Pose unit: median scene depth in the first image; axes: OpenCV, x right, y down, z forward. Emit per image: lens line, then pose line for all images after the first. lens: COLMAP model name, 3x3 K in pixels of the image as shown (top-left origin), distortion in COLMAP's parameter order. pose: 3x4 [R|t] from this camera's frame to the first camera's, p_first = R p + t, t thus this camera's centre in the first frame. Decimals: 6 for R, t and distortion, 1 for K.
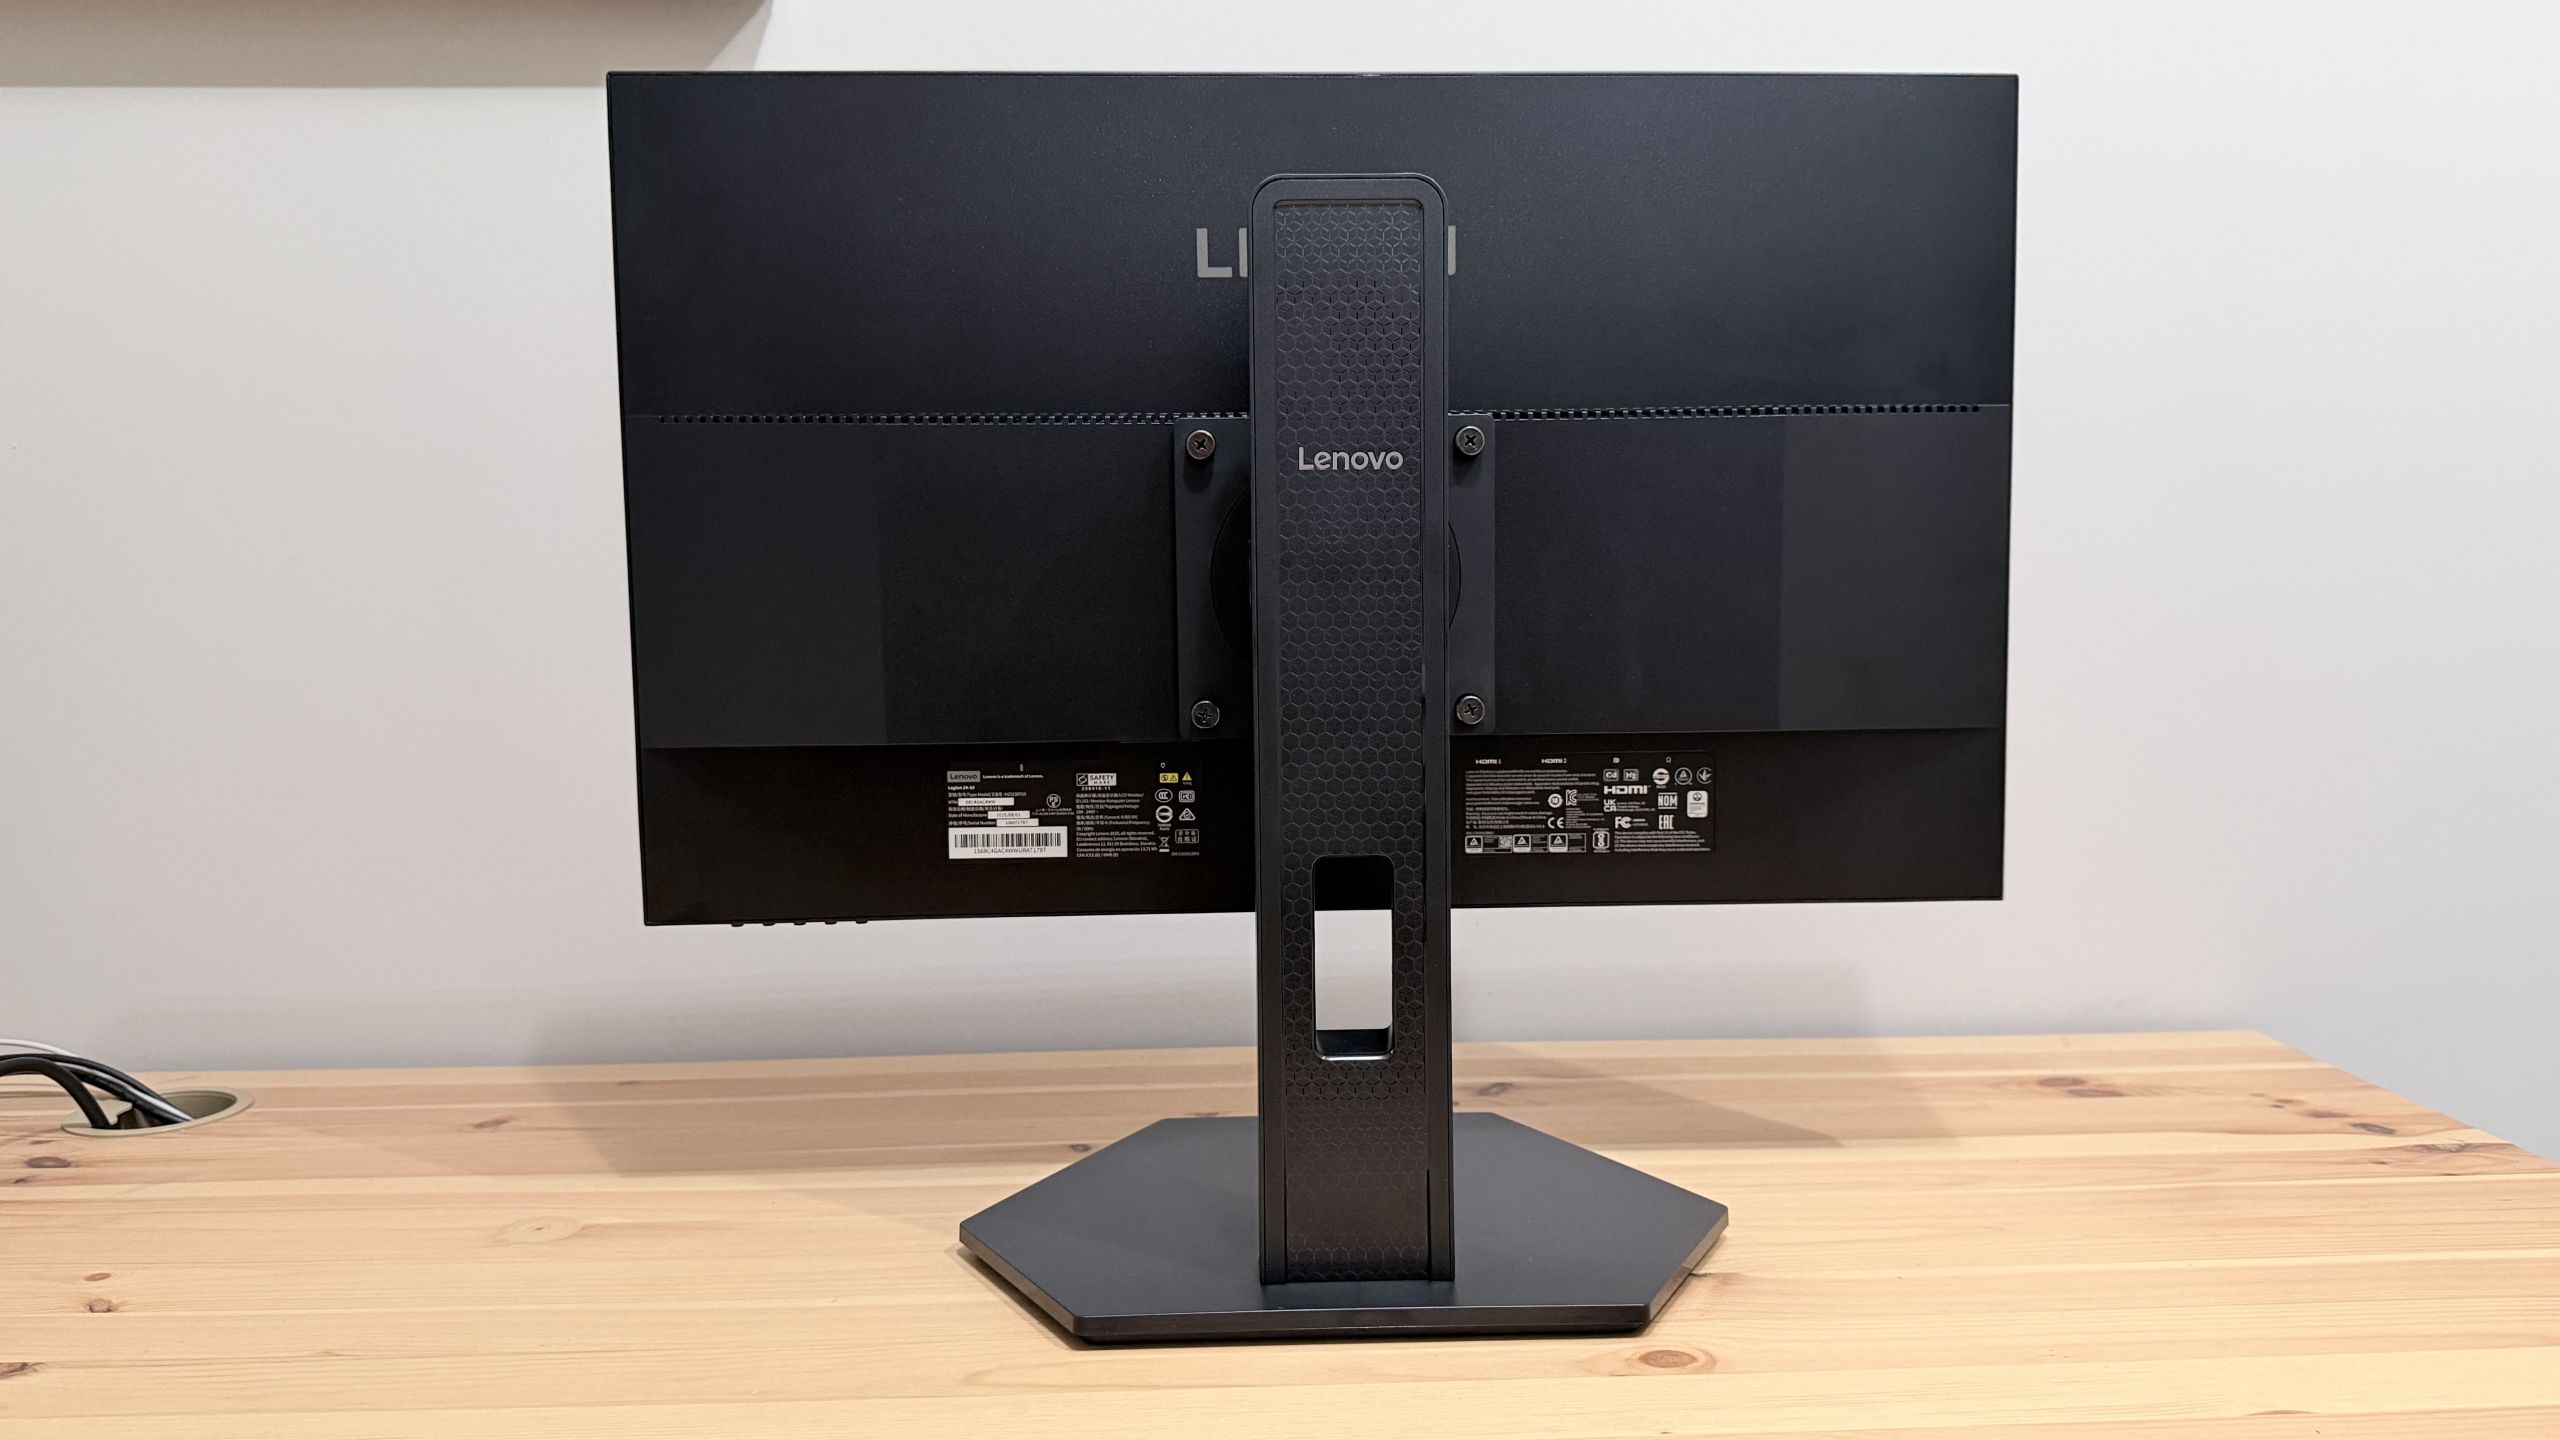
lens RADIAL K [[1820.2, 0, 1280.0], [0, 1820.2, 720.0], [0, 0, 1]] dist [-0.015416, -0.004047]
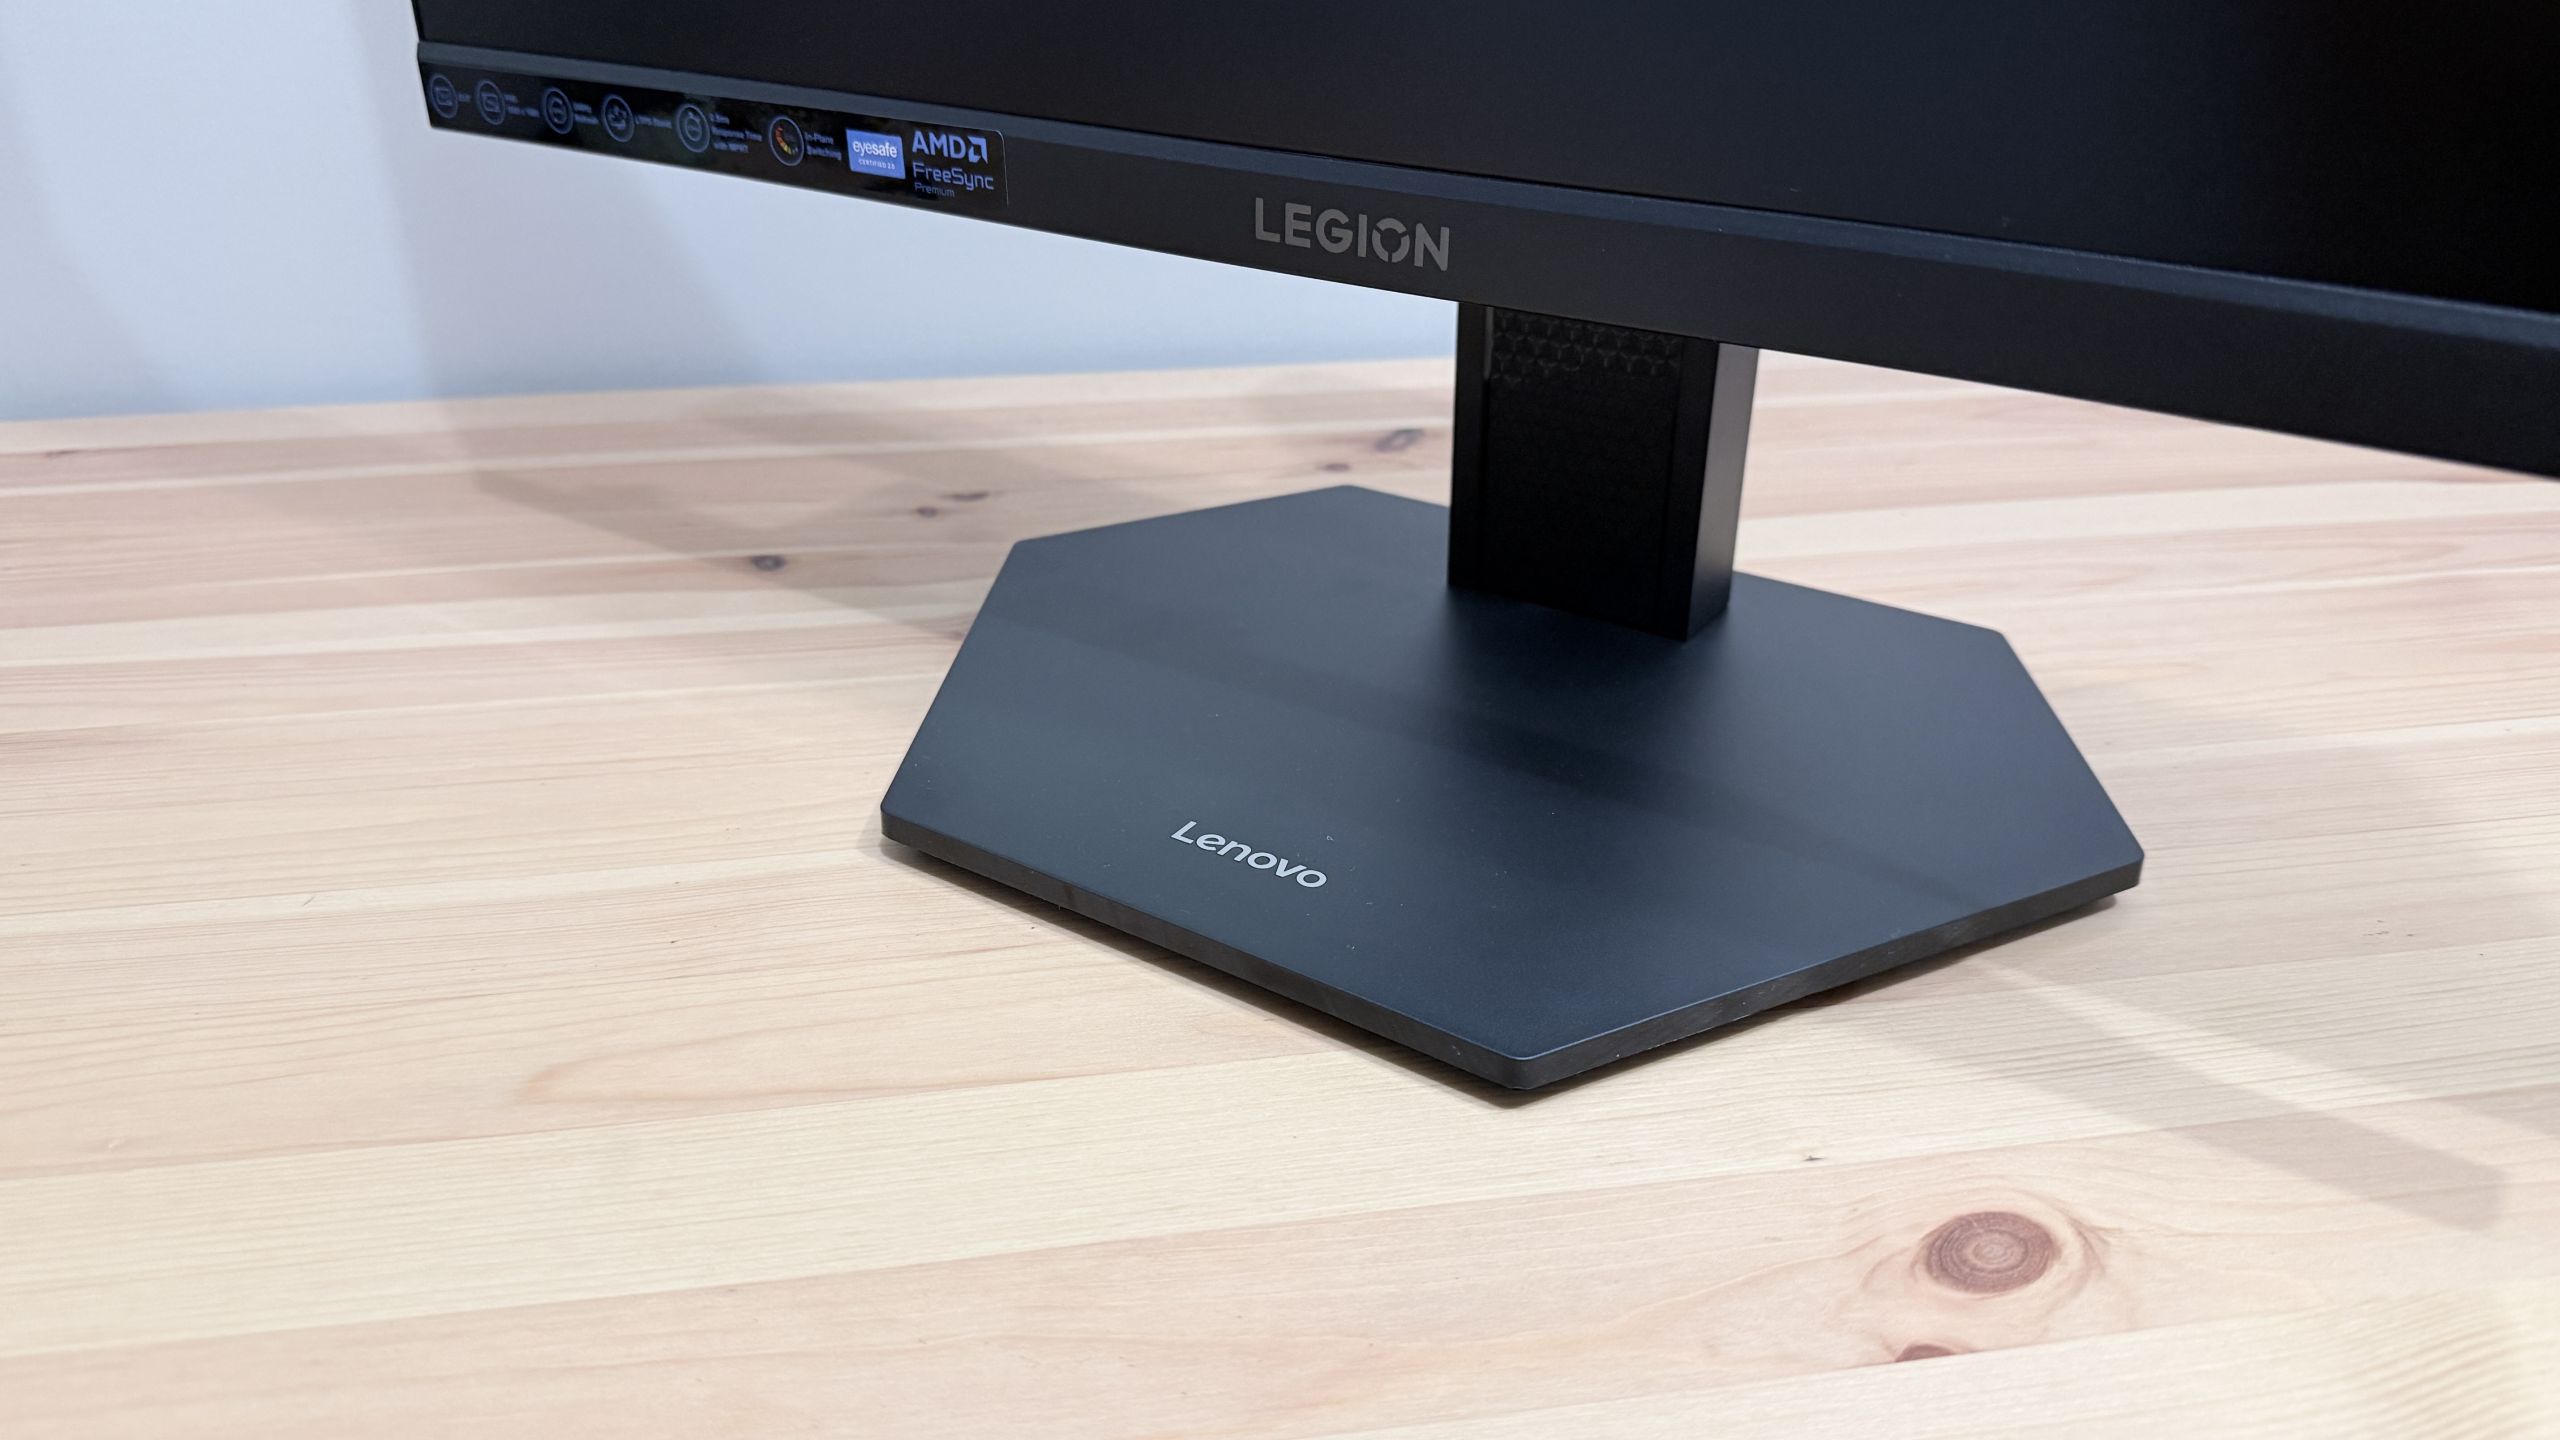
lens RADIAL K [[1820.2, 0, 1280.0], [0, 1820.2, 720.0], [0, 0, 1]] dist [-0.015416, -0.004047]
pose [[0.994026, -0.040857, 0.101204, 0.000048], [-0.003464, 0.915010, 0.403416, 0.037026], [-0.109085, -0.401356, 0.909403, 0.447119]]
